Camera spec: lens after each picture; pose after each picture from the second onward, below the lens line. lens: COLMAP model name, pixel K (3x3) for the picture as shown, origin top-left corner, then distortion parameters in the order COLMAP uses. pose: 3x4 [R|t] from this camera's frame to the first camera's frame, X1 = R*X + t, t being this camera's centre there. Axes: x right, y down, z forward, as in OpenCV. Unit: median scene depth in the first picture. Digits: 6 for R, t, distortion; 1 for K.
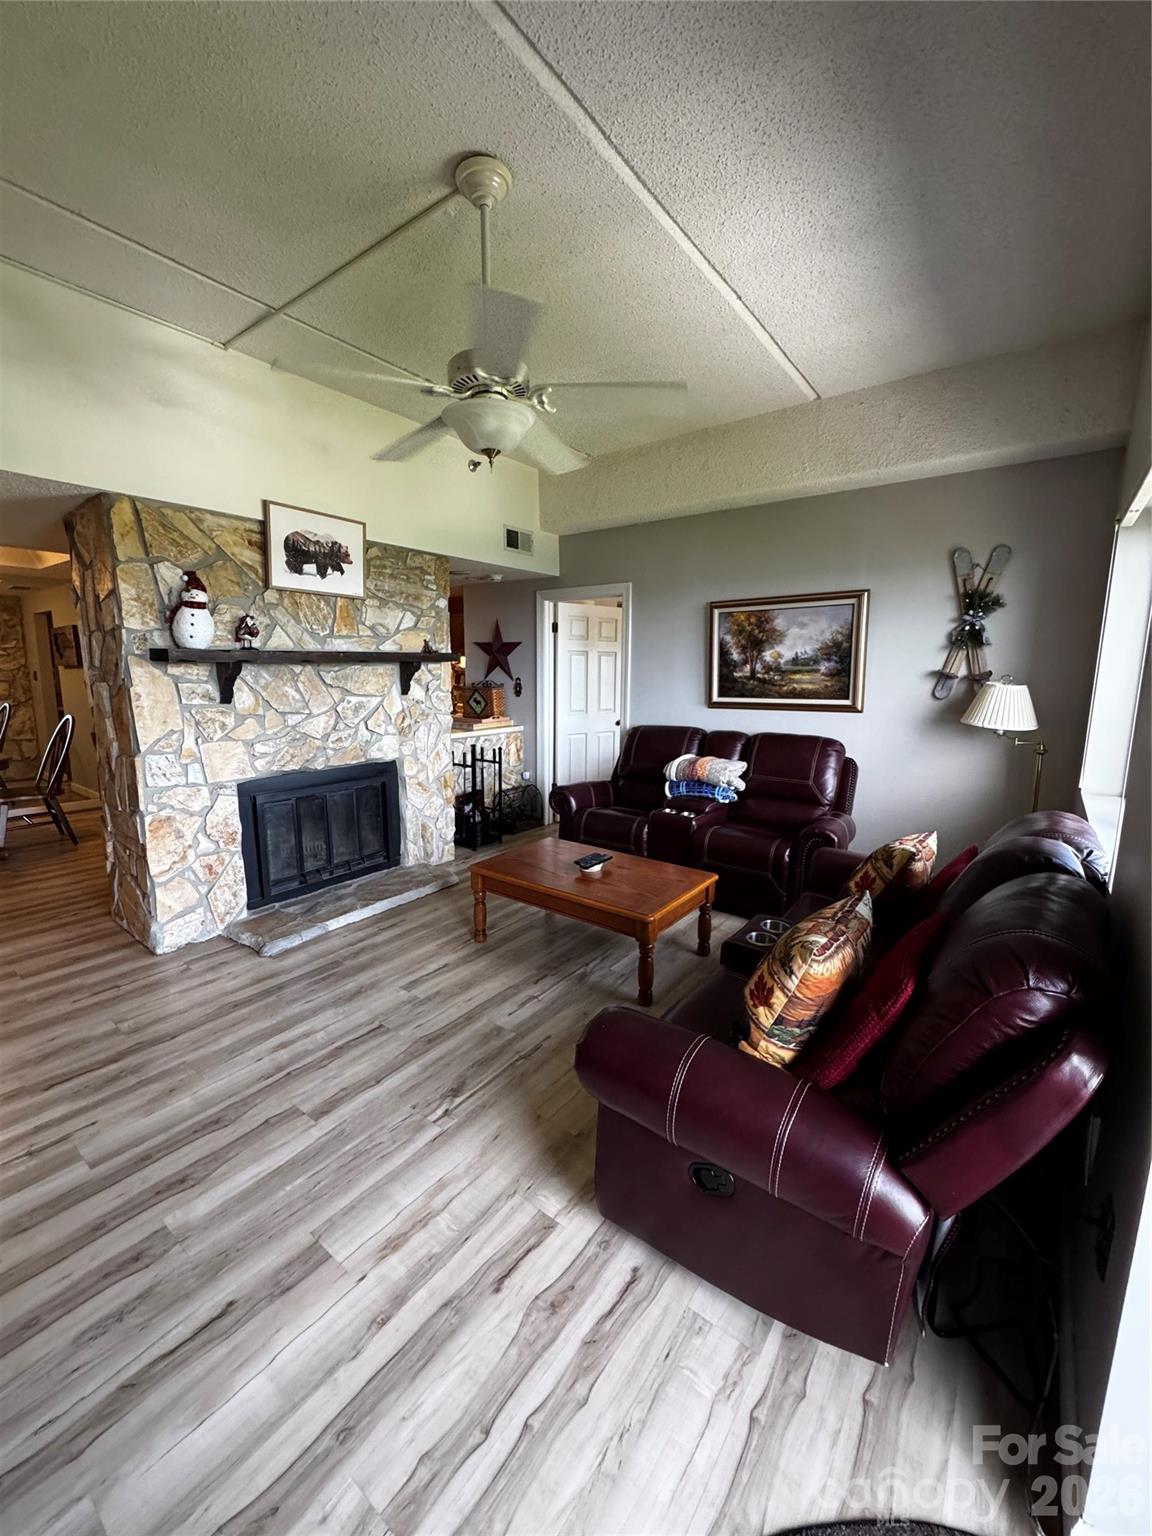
lens RADIAL K [[611.8, 0, 576.0], [0, 611.8, 768.0], [0, 0, 1]] dist [-0.002421, -0.000357]
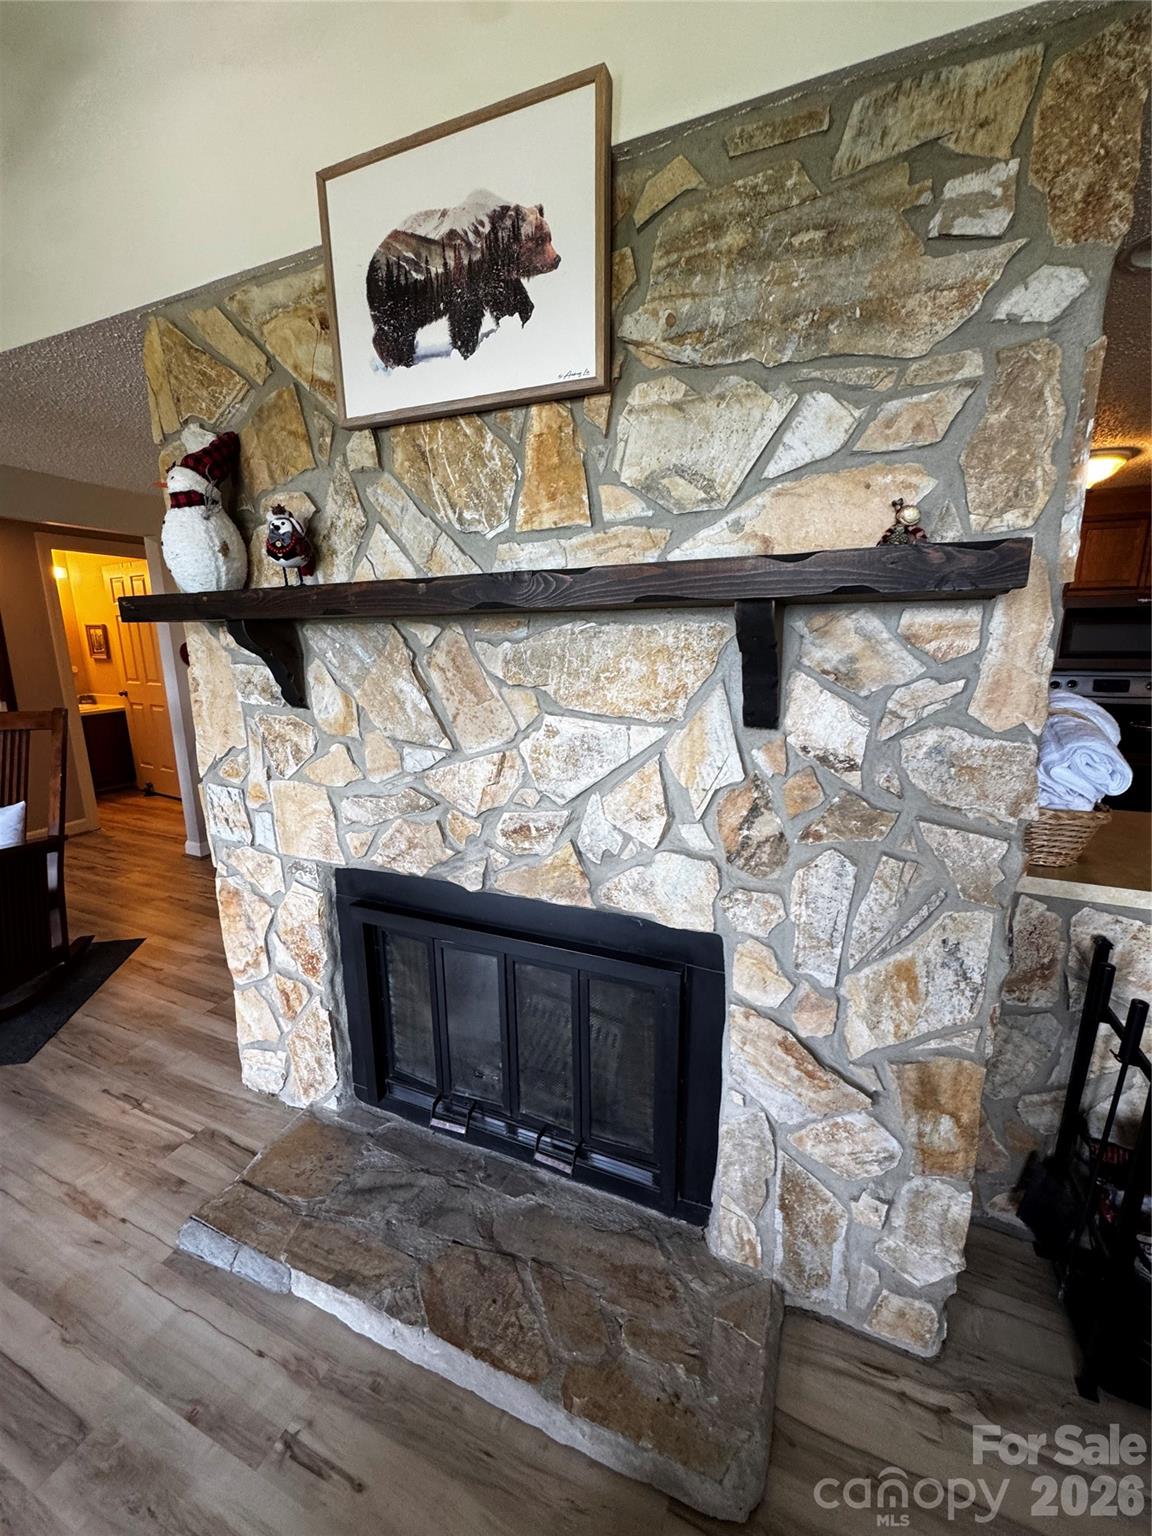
lens RADIAL K [[611.8, 0, 576.0], [0, 611.8, 768.0], [0, 0, 1]] dist [-0.002421, -0.000357]
pose [[0.234807, 0.195363, -0.952208, -0.044155], [-0.151957, 0.974929, 0.162553, -0.155029], [0.960091, 0.106527, 0.258607, 0.987062]]
